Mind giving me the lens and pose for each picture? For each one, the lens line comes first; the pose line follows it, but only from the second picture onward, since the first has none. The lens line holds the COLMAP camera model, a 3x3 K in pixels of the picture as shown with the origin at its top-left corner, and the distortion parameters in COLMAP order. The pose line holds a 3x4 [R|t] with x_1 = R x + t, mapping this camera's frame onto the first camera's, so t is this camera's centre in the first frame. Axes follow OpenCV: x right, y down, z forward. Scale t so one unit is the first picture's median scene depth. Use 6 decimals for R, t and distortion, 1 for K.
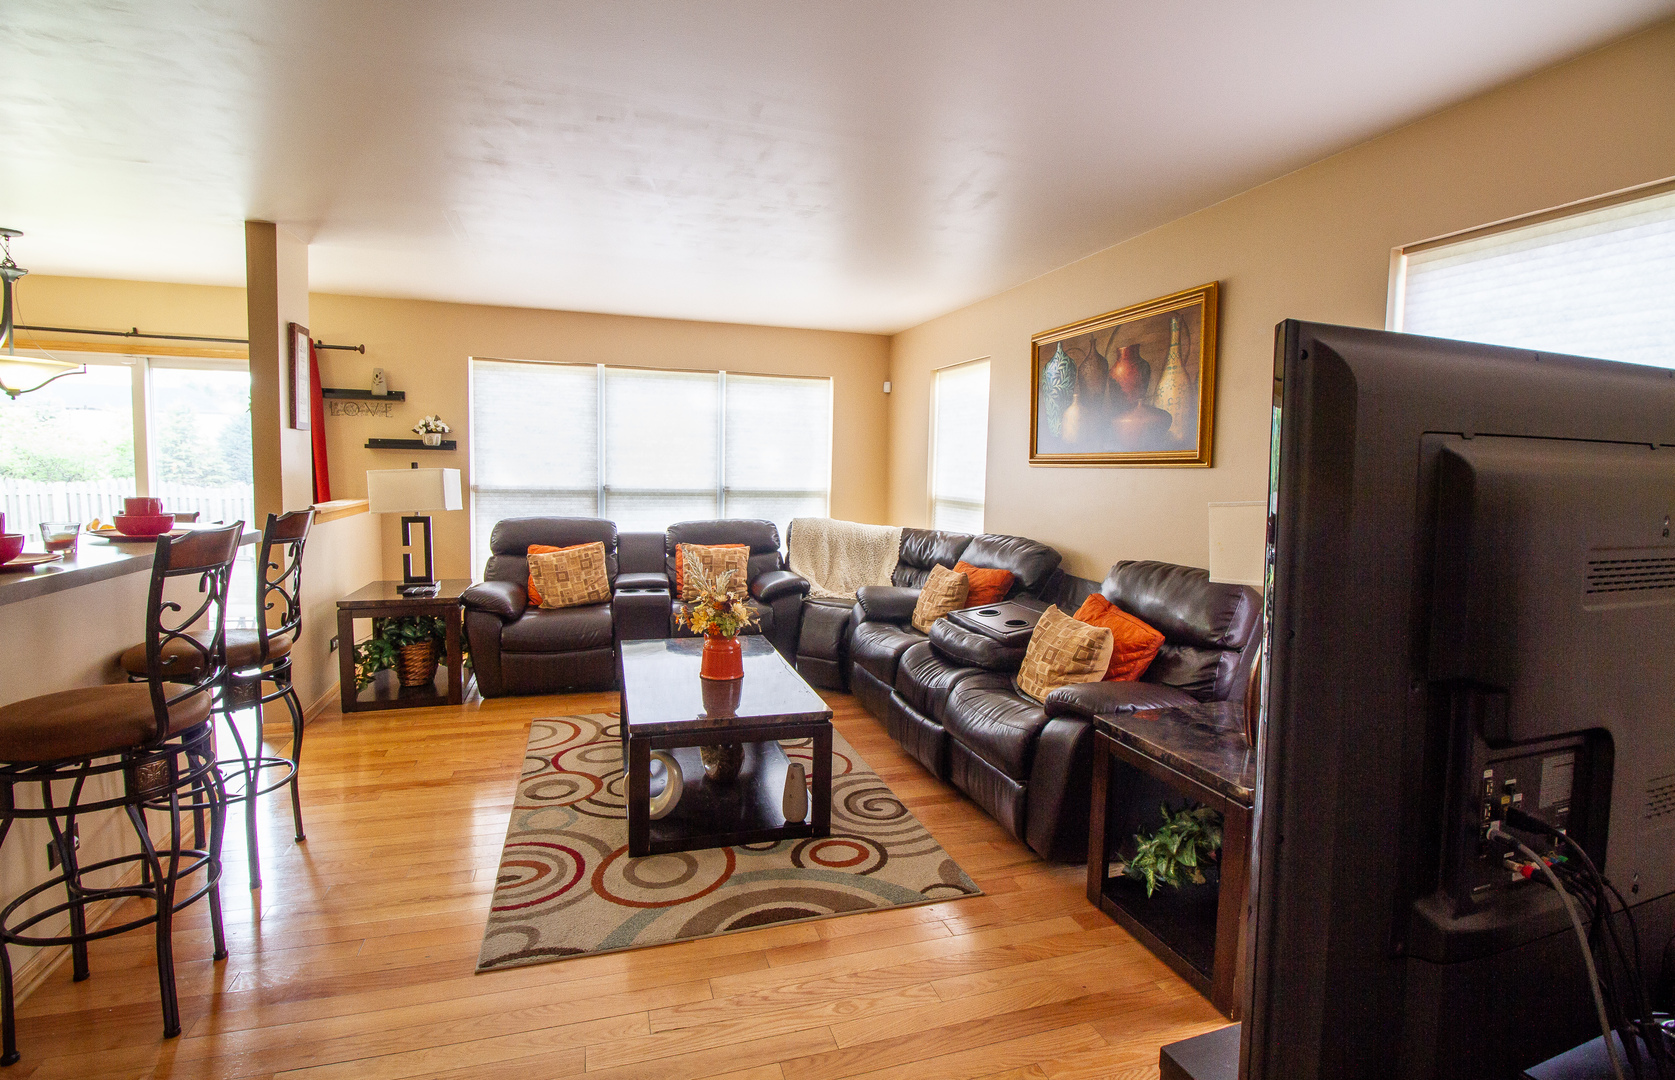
lens RADIAL K [[773.0, 0, 841.0], [0, 773.0, 533.9], [0, 0, 1]] dist [-0.024952, -0.001618]
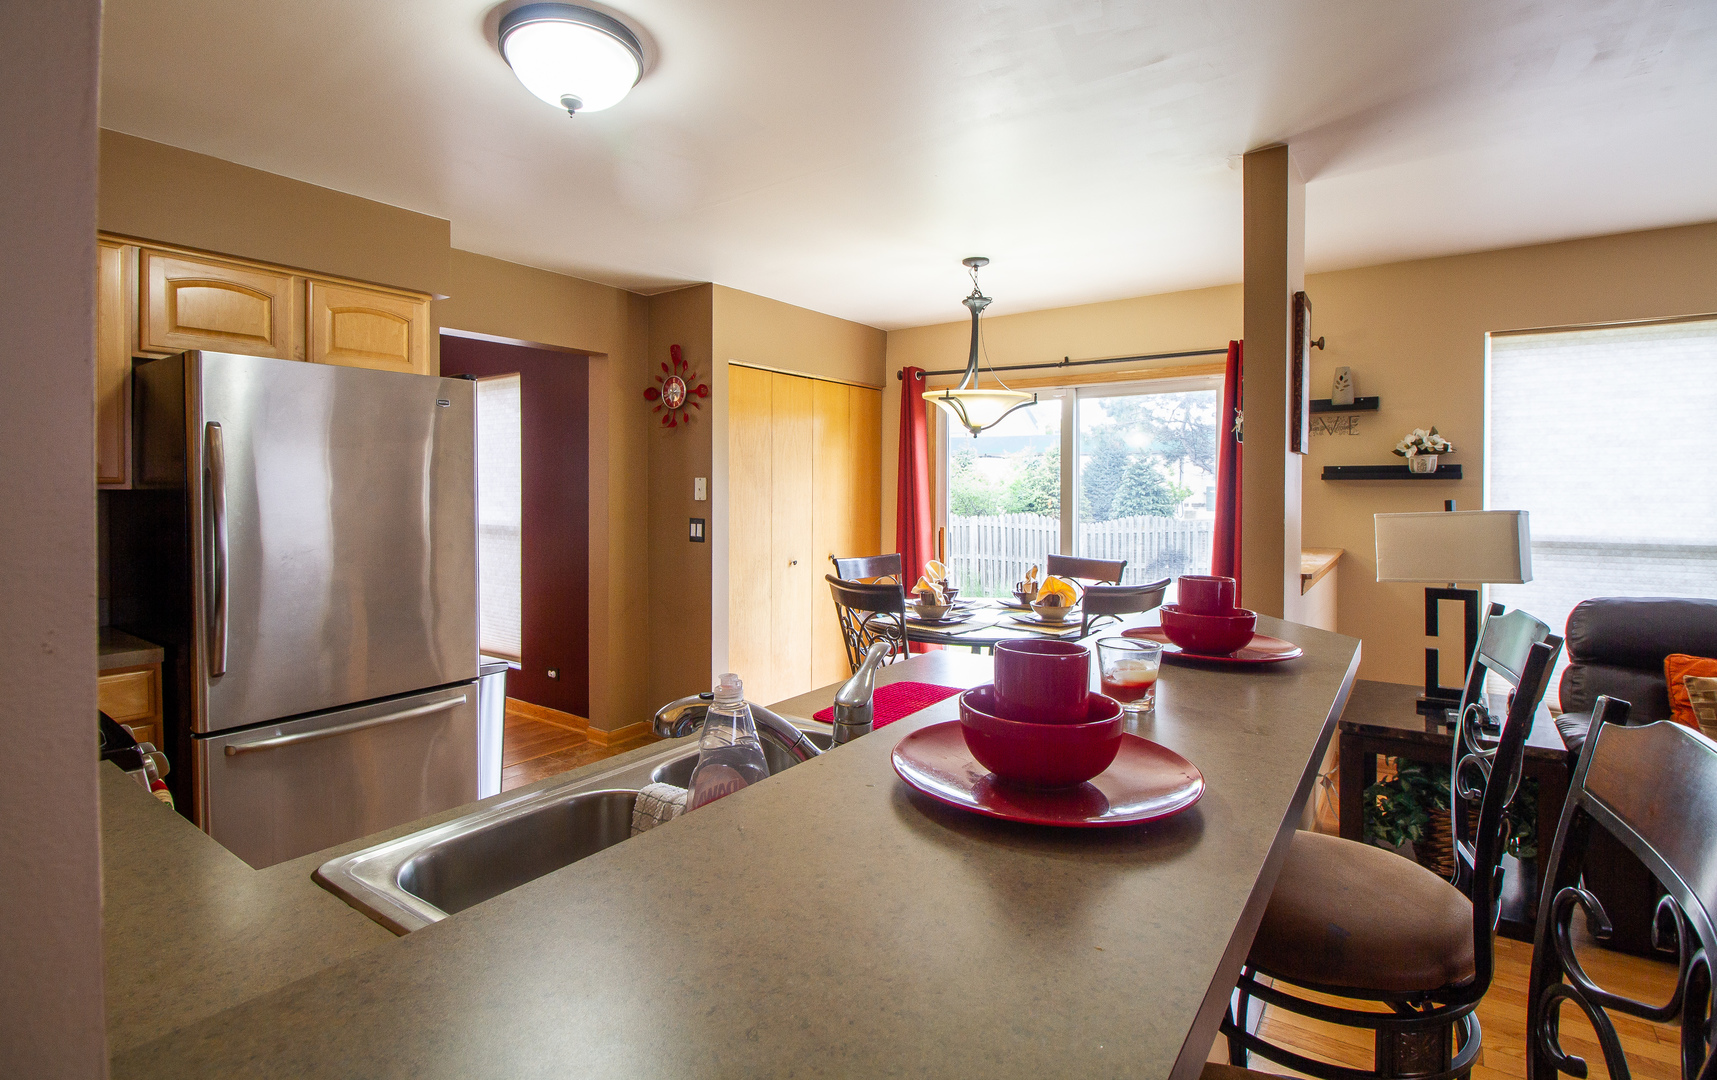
lens RADIAL K [[818.3, 0, 860.0], [0, 818.3, 496.6], [0, 0, 1]] dist [-0.013352, -0.004491]
pose [[0.595830, -0.015543, -0.802960, -0.282135], [-0.057007, 0.996472, -0.061591, -0.026386], [0.801084, 0.082472, 0.592842, 0.214373]]
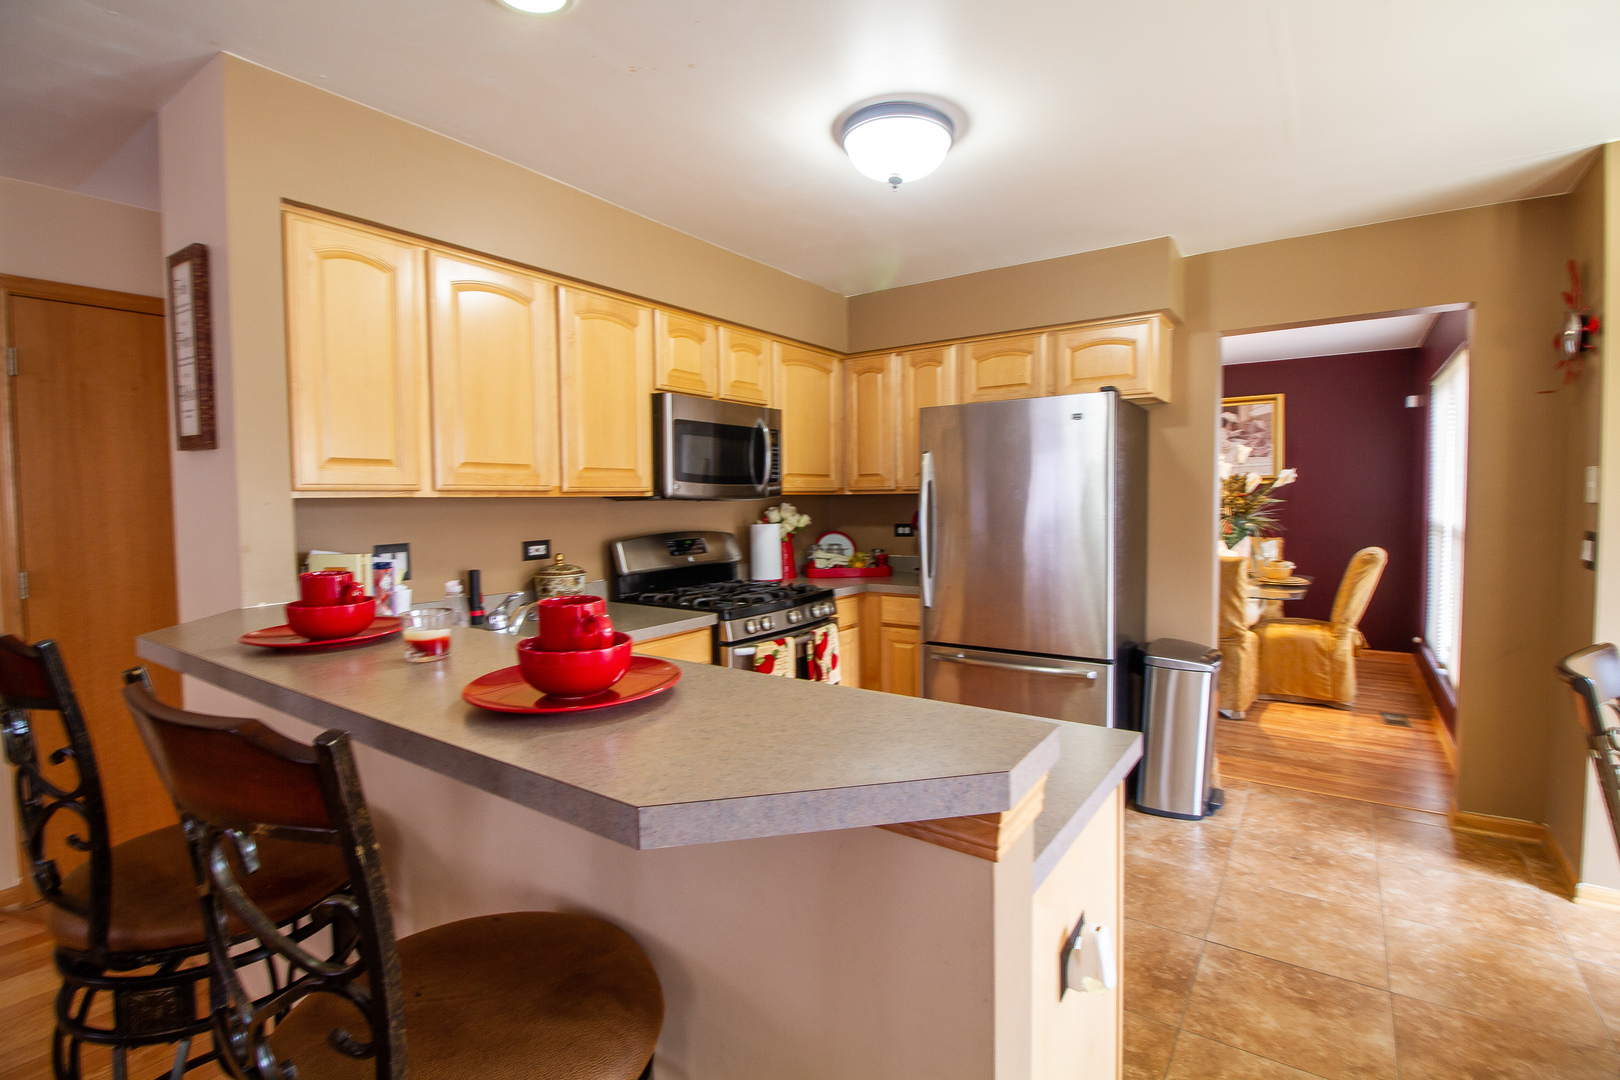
lens RADIAL K [[774.7, 0, 864.4], [0, 774.7, 529.8], [0, 0, 1]] dist [-0.002597, -0.009039]
pose [[-0.789942, 0.012303, -0.613058, -0.390299], [-0.060255, 0.993402, 0.097576, -0.069104], [0.610214, 0.114019, -0.783989, 0.701118]]
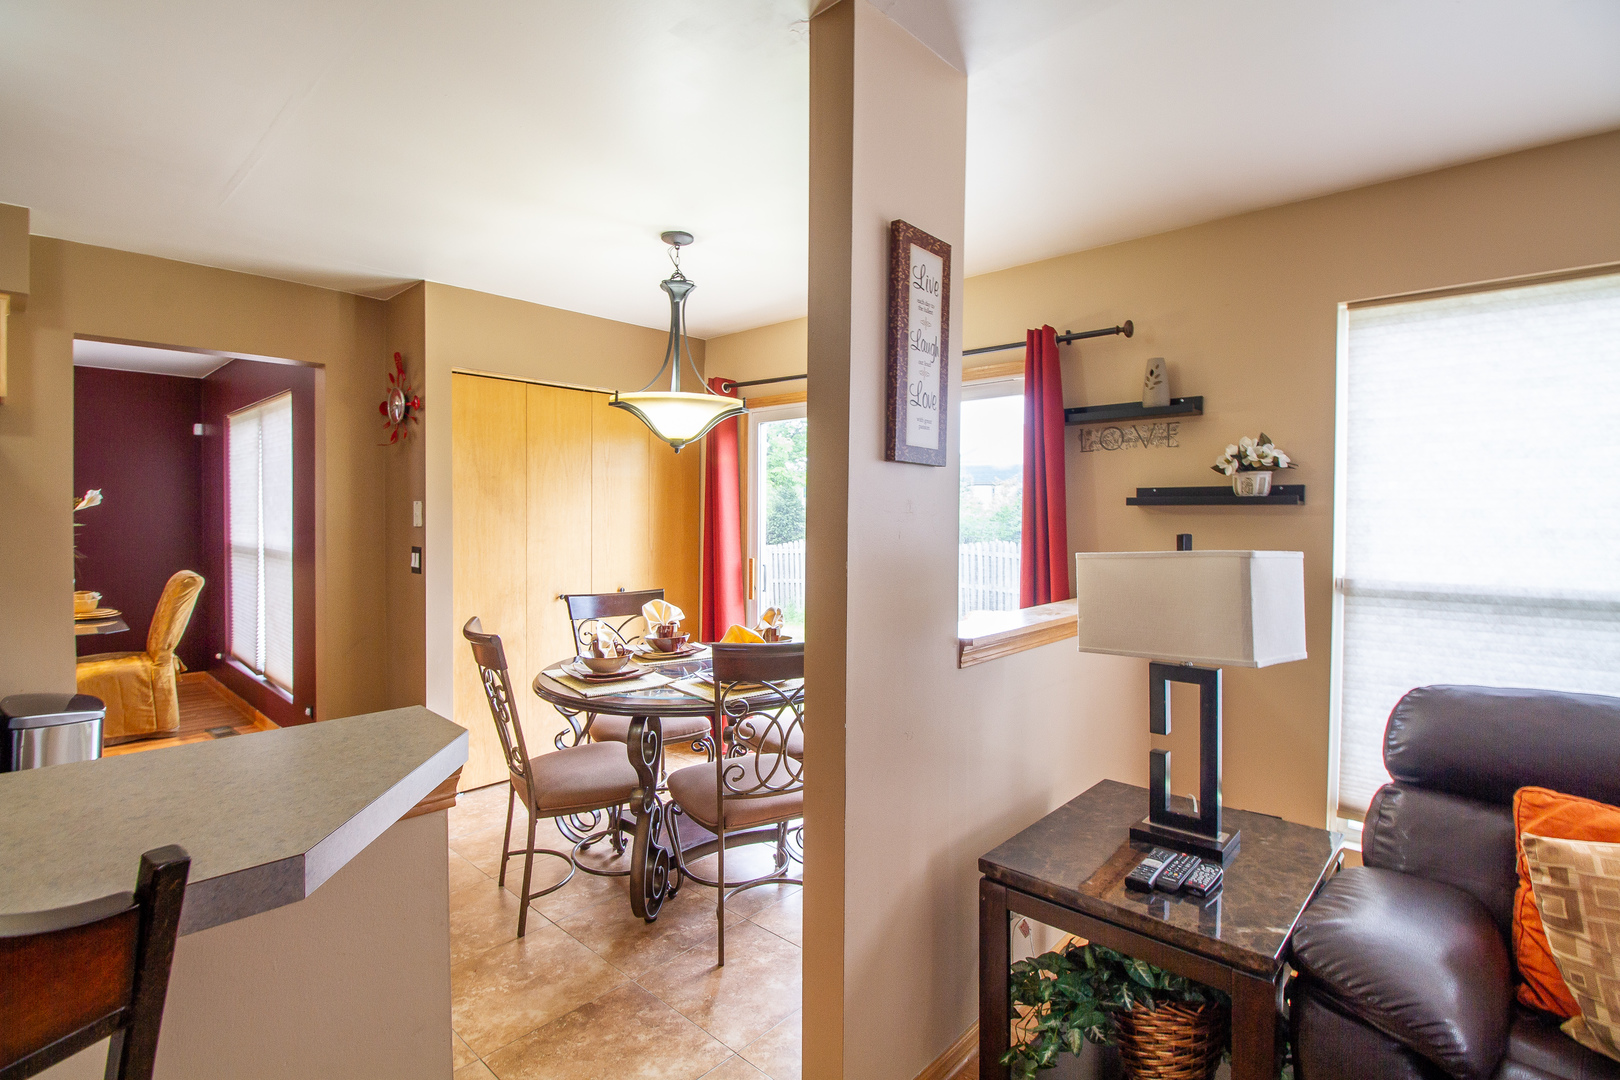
lens RADIAL K [[774.7, 0, 808.3], [0, 774.7, 527.6], [0, 0, 1]] dist [-0.002597, -0.009039]
pose [[0.497819, -0.006709, -0.867255, -0.264243], [-0.069320, 0.996463, -0.047500, -0.056187], [0.864506, 0.083764, 0.495593, 0.551212]]
